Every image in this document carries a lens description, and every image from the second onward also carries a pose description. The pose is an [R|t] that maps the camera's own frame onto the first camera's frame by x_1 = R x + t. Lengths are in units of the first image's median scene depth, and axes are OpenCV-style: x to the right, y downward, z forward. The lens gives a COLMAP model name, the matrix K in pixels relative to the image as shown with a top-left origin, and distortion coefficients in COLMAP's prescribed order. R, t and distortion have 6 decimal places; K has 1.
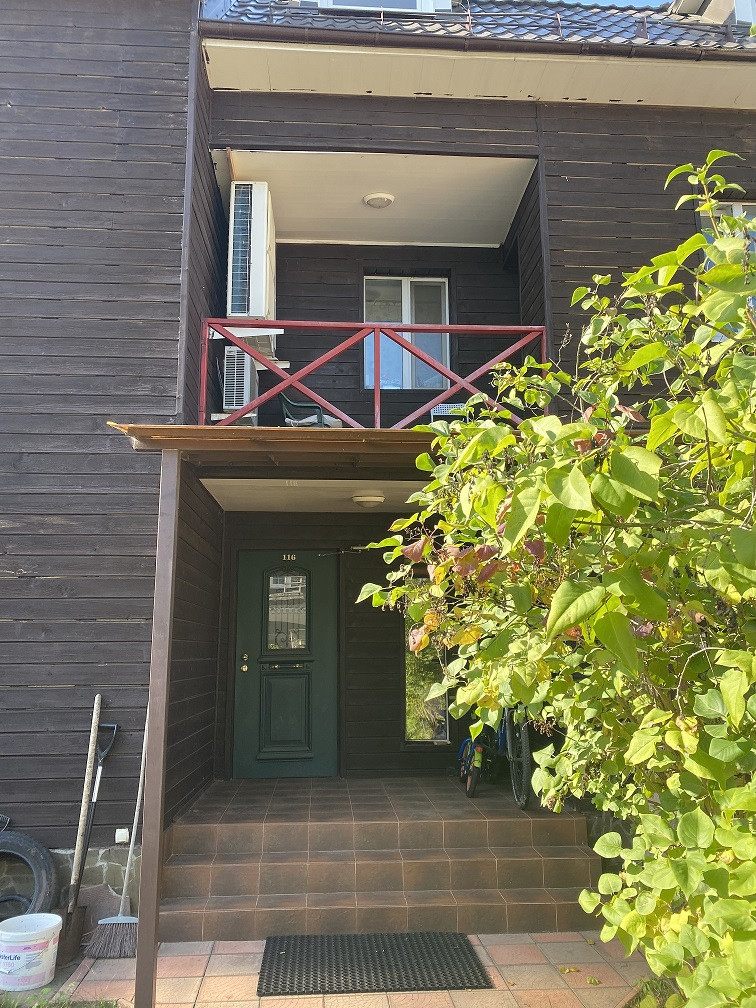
lens RADIAL K [[780.0, 0, 379.9], [0, 780.0, 486.0], [0, 0, 1]] dist [0.107105, -0.093387]
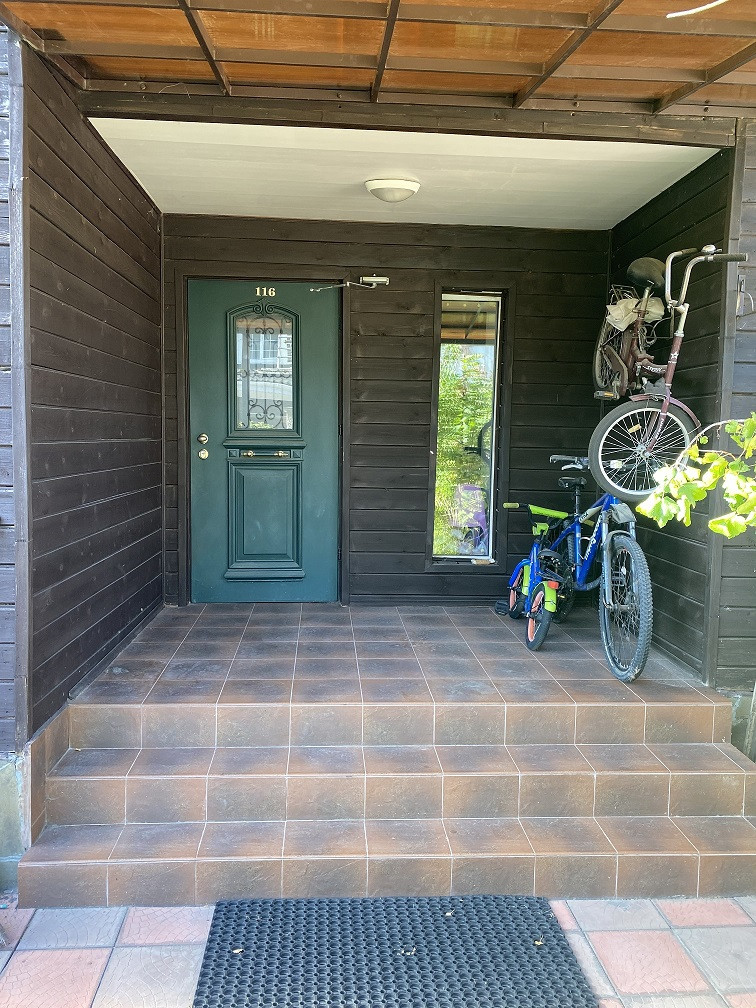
lens RADIAL K [[780.0, 0, 379.9], [0, 780.0, 486.0], [0, 0, 1]] dist [0.107105, -0.093387]
pose [[0.999696, 0.024614, 0.001371, -0.024355], [-0.024028, 0.960431, 0.277480, 0.086788], [0.005513, -0.277429, 0.960730, 0.452203]]
